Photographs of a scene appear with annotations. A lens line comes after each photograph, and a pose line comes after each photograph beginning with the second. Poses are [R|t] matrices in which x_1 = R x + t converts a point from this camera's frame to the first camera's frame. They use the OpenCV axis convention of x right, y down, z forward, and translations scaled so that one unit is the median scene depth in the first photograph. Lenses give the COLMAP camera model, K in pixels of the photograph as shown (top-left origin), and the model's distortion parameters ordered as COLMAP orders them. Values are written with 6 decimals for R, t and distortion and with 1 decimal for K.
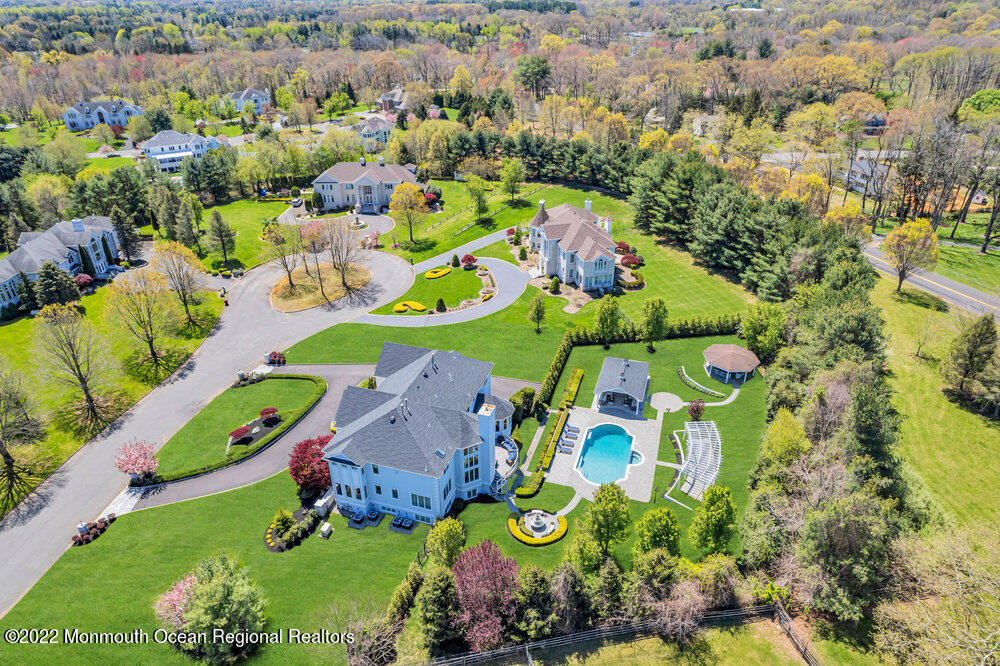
lens RADIAL K [[639.8, 0, 500.7], [0, 639.8, 327.8], [0, 0, 1]] dist [-0.069897, 0.062644]
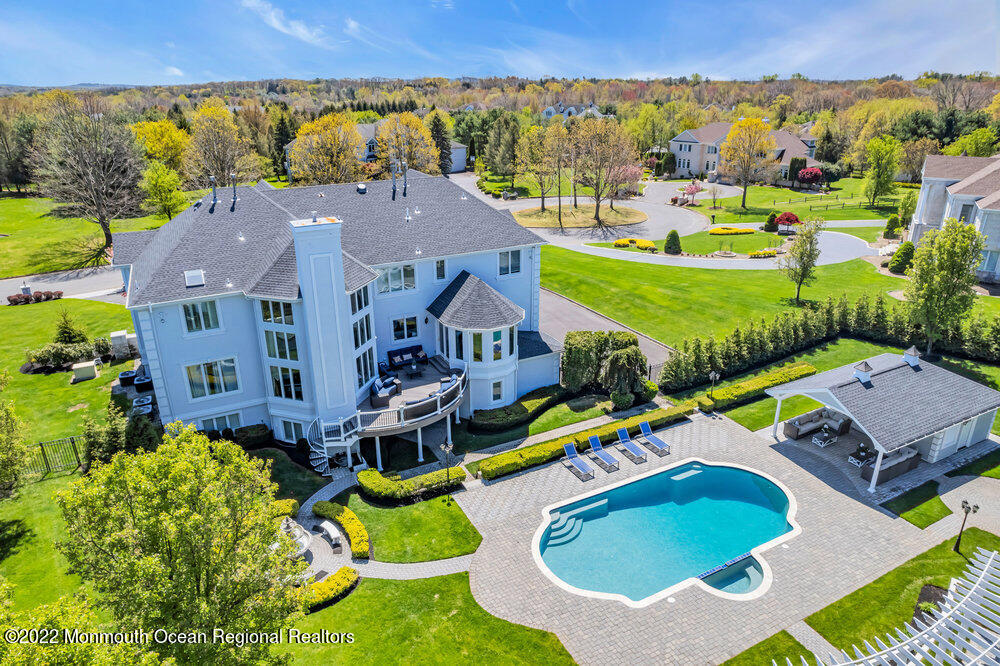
lens RADIAL K [[639.8, 0, 500.7], [0, 639.8, 327.8], [0, 0, 1]] dist [-0.069897, 0.062644]
pose [[0.705204, 0.255150, -0.661503, 0.247739], [-0.336203, 0.941777, 0.004842, 0.107493], [0.624224, 0.218985, 0.749927, 0.562120]]
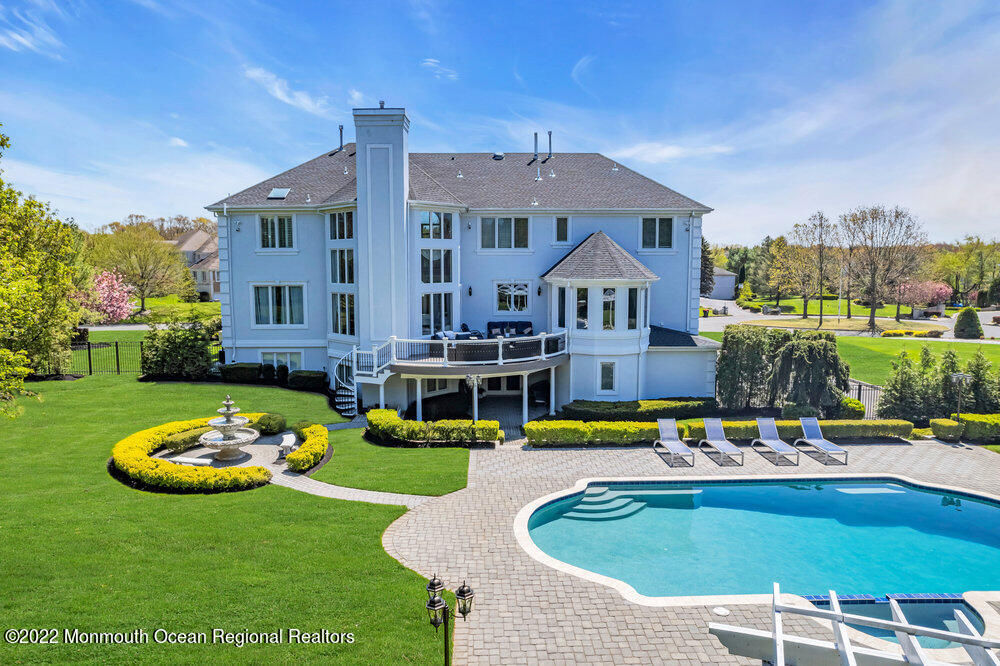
lens RADIAL K [[639.8, 0, 500.7], [0, 639.8, 327.8], [0, 0, 1]] dist [-0.069897, 0.062644]
pose [[0.316382, 0.094099, -0.943953, 0.249942], [-0.453632, 0.888929, -0.063429, 0.164154], [0.833139, 0.448275, 0.323927, 0.712833]]
